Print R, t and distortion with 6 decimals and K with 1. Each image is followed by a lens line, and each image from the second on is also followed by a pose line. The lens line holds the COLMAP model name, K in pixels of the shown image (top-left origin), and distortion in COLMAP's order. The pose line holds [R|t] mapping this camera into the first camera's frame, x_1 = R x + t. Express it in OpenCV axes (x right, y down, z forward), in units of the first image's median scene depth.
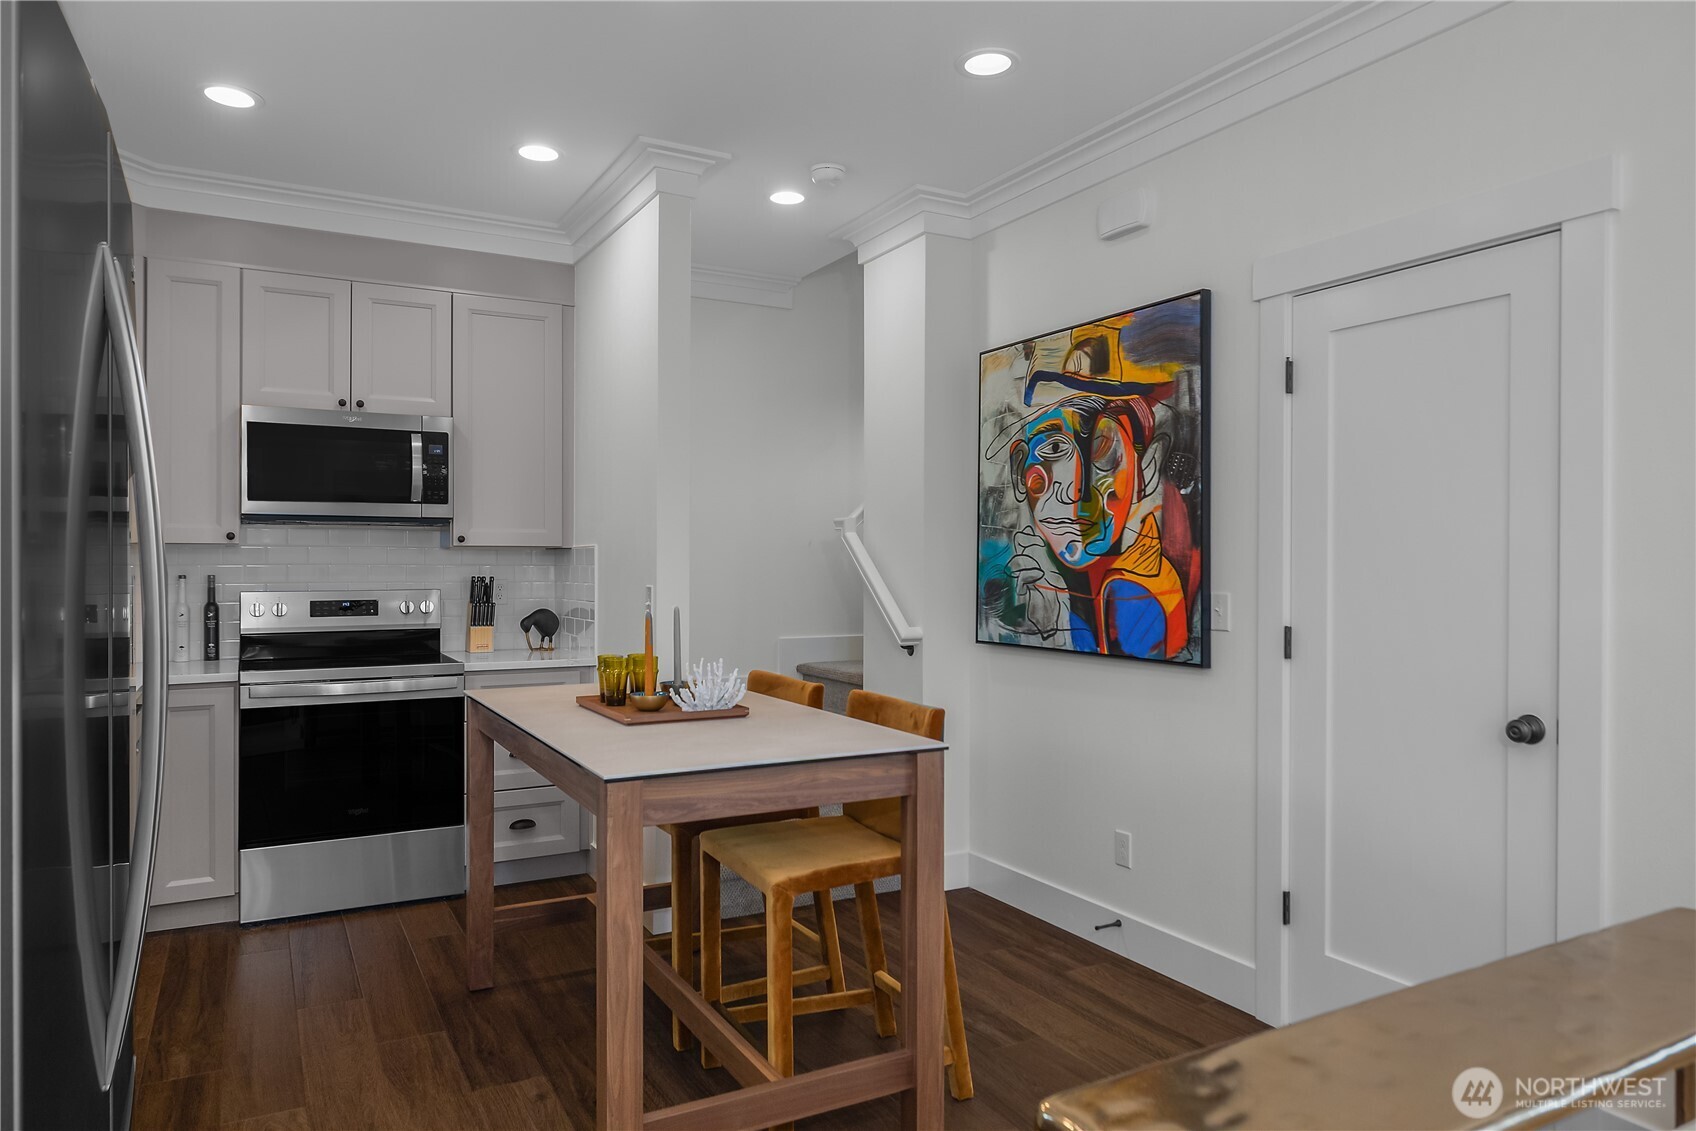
lens RADIAL K [[1078.4, 0, 840.5], [0, 1078.4, 566.2], [0, 0, 1]] dist [-0.004199, -0.000603]
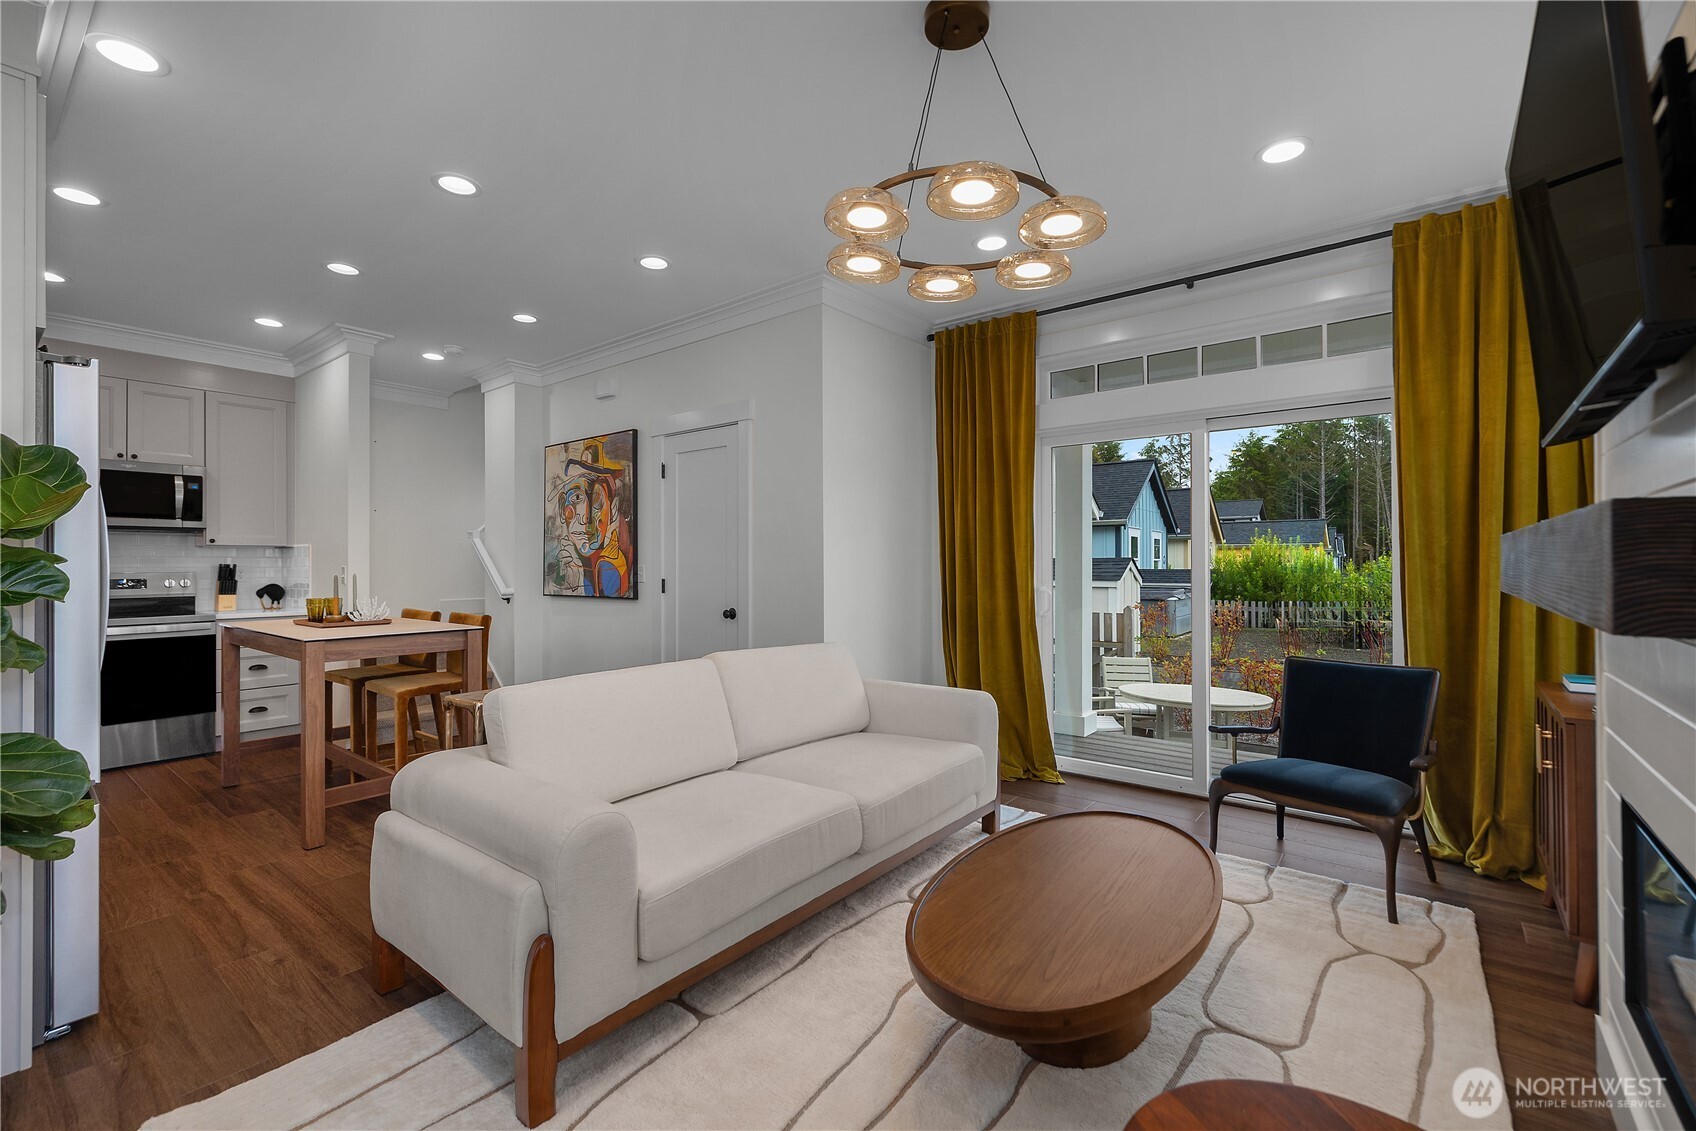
lens RADIAL K [[733.0, 0, 836.2], [0, 733.0, 562.3], [0, 0, 1]] dist [-0.000208, 0.000013]
pose [[0.926880, -0.004227, 0.375334, 0.130483], [0.007152, 0.999954, -0.006398, 0.025333], [-0.375290, 0.008615, 0.926868, -0.463230]]
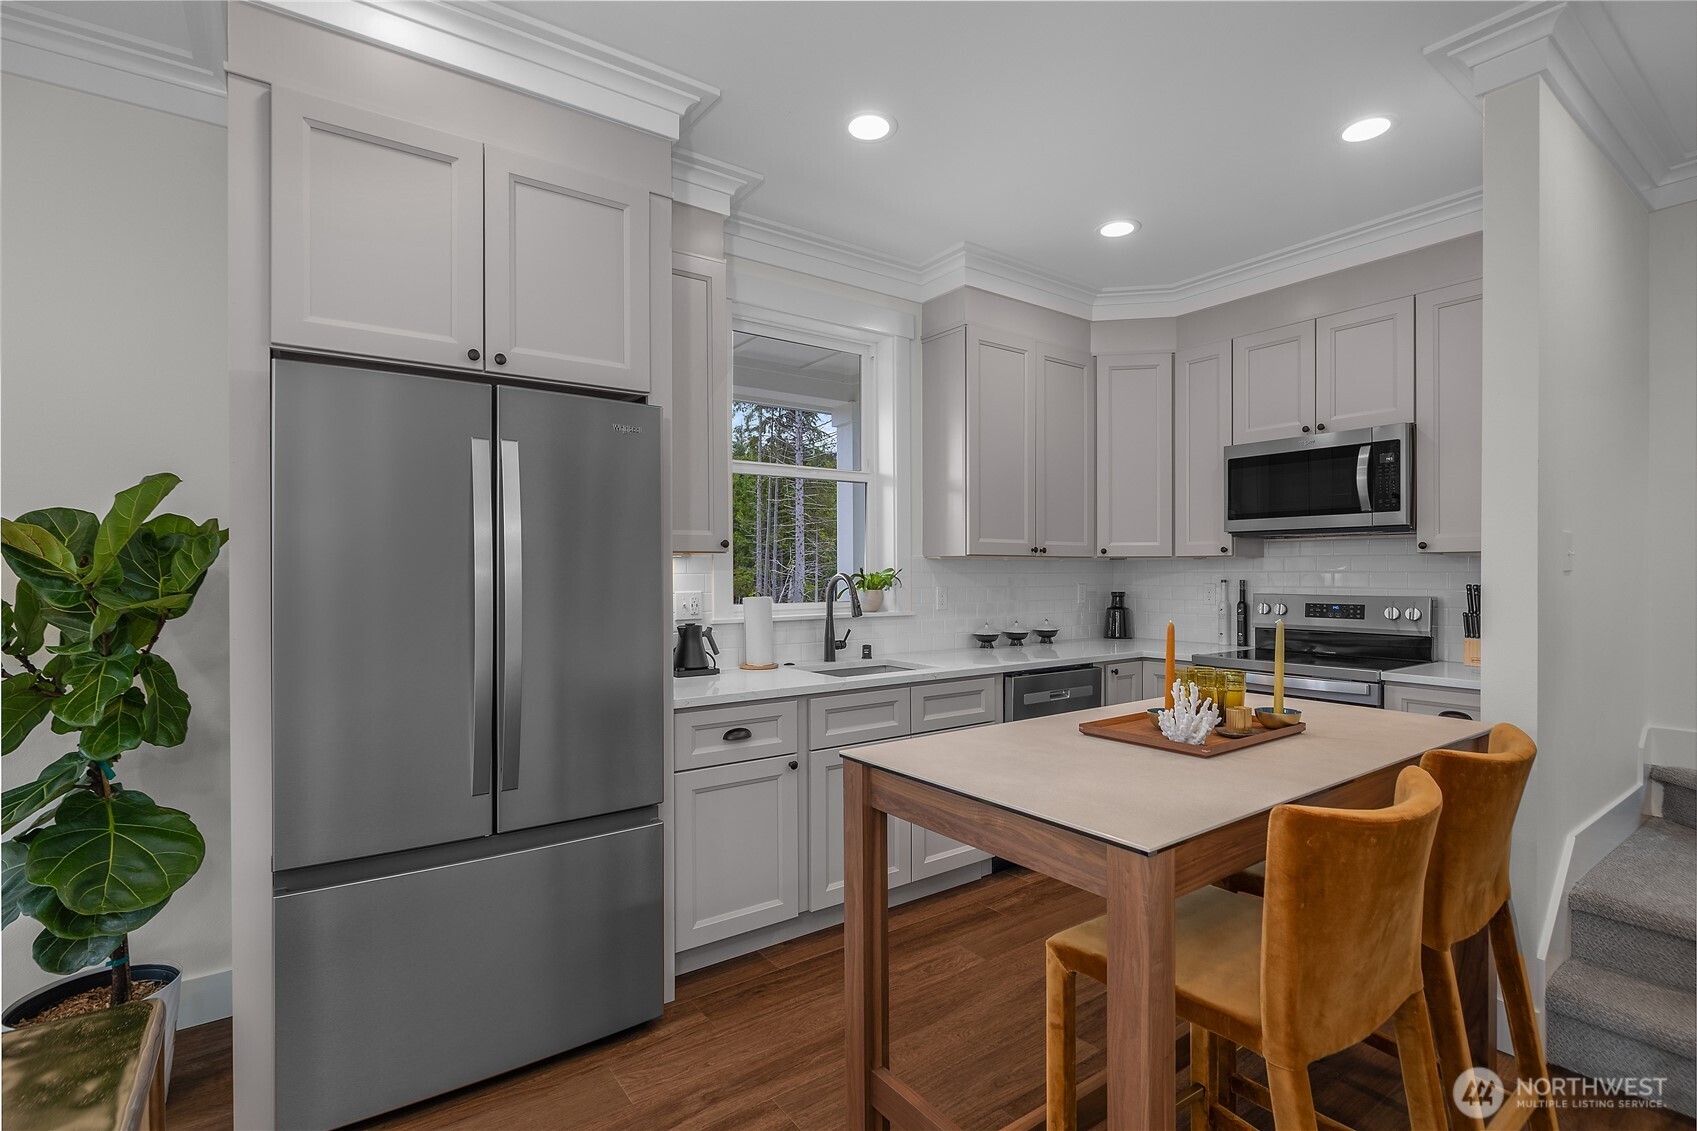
lens RADIAL K [[799.3, 0, 848.5], [0, 799.3, 565.5], [0, 0, 1]] dist [0.000004, 0.000014]
pose [[0.122782, -0.006007, -0.992416, 0.348482], [0.001077, 0.999982, -0.005919, -0.004341], [0.992433, -0.000342, 0.122786, 0.466181]]
